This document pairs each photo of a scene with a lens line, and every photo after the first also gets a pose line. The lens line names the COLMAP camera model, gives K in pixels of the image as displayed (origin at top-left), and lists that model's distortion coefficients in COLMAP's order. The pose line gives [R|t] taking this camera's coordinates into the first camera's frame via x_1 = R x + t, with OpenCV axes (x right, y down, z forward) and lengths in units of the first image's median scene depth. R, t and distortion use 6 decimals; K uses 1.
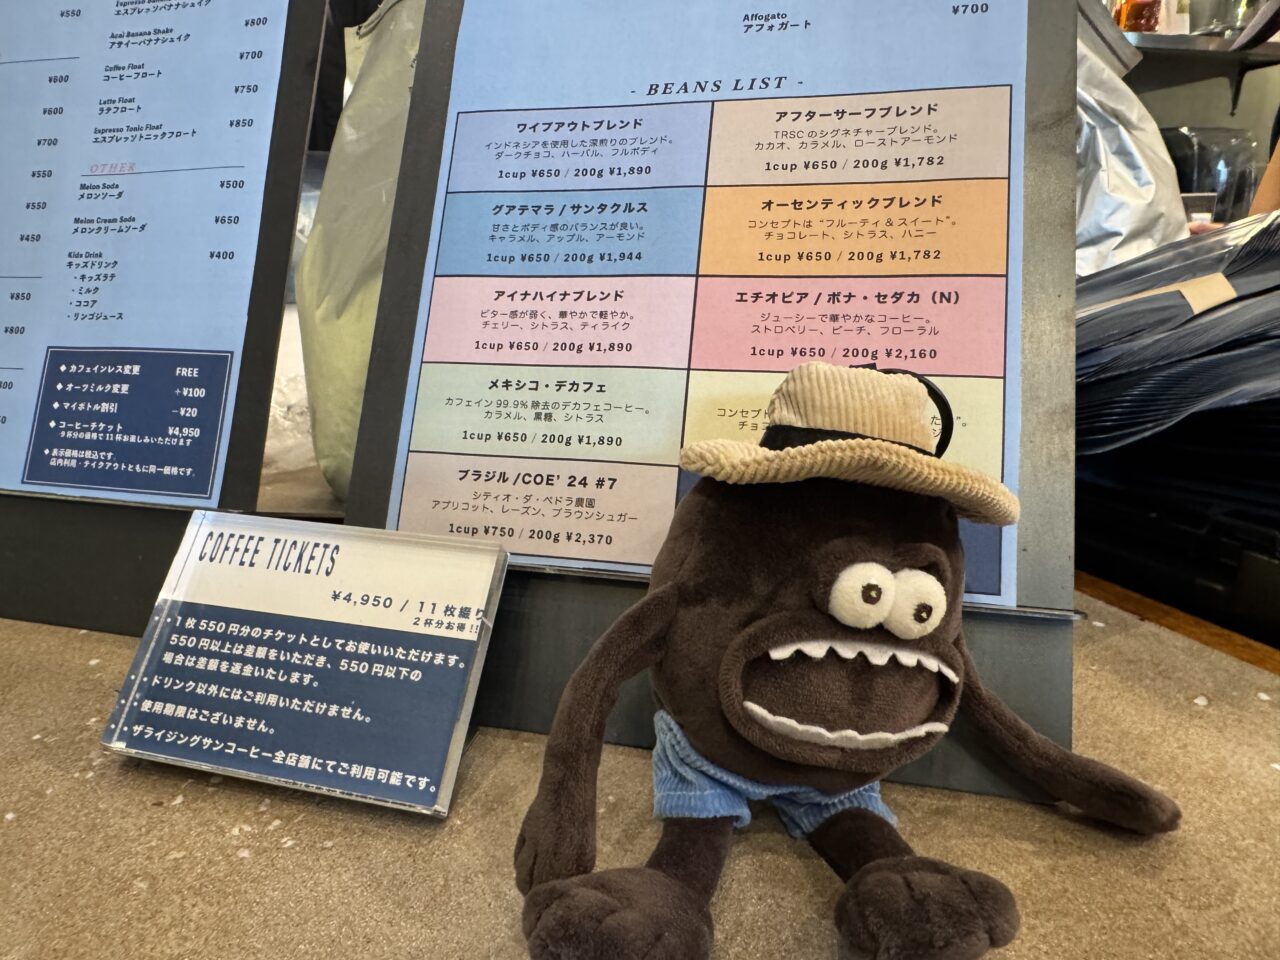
lens RADIAL K [[900.6, 0, 566.5], [0, 900.6, 458.4], [0, 0, 1]] dist [0.017411, -0.026178]
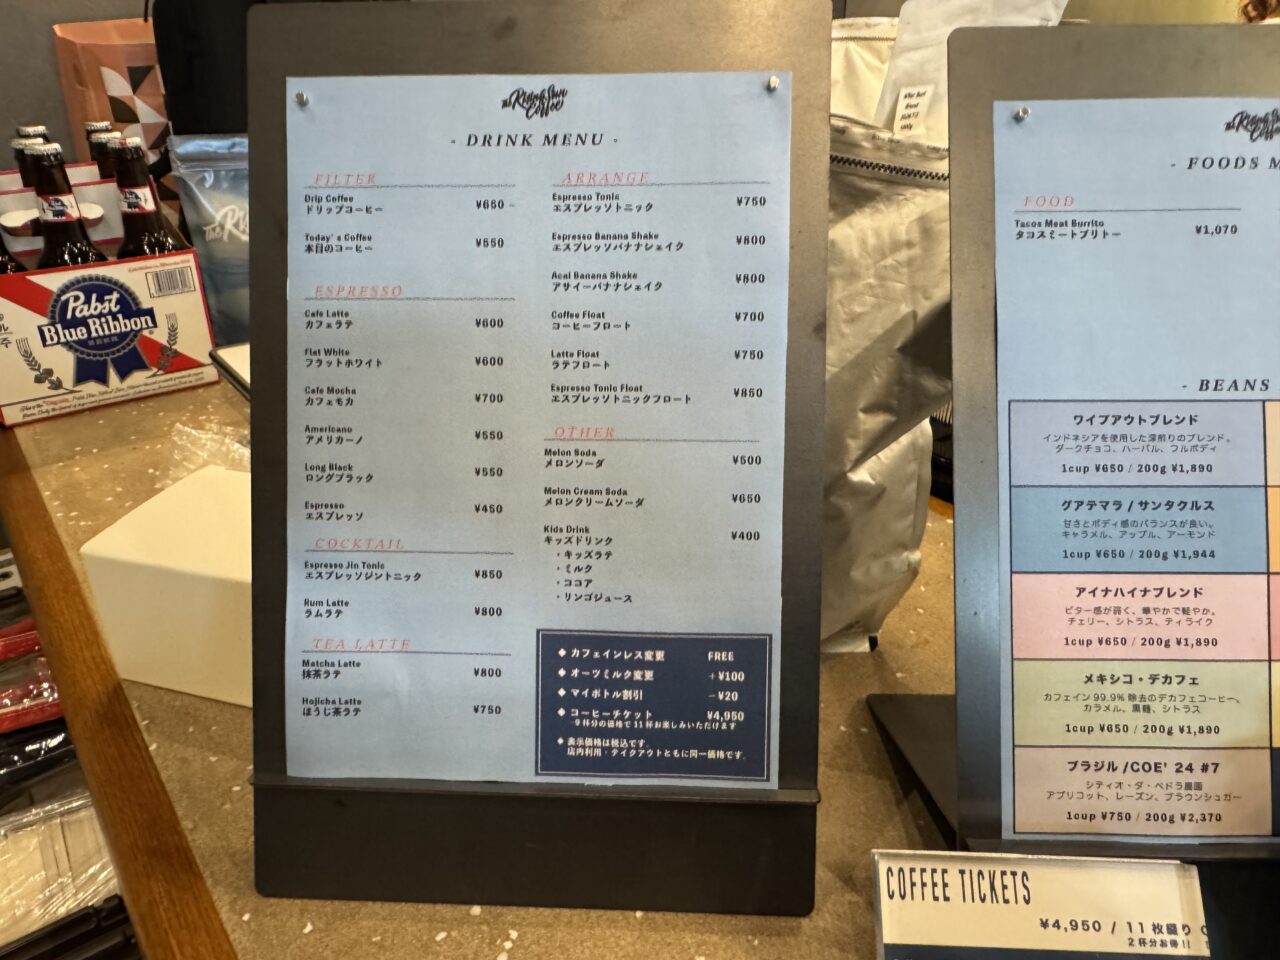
lens RADIAL K [[900.6, 0, 724.7], [0, 900.6, 531.2], [0, 0, 1]] dist [0.017411, -0.026178]
pose [[0.970669, -0.098300, 0.219404, -0.731726], [0.060110, 0.982837, 0.174408, -0.476007], [-0.232783, -0.156104, 0.959918, 0.081265]]
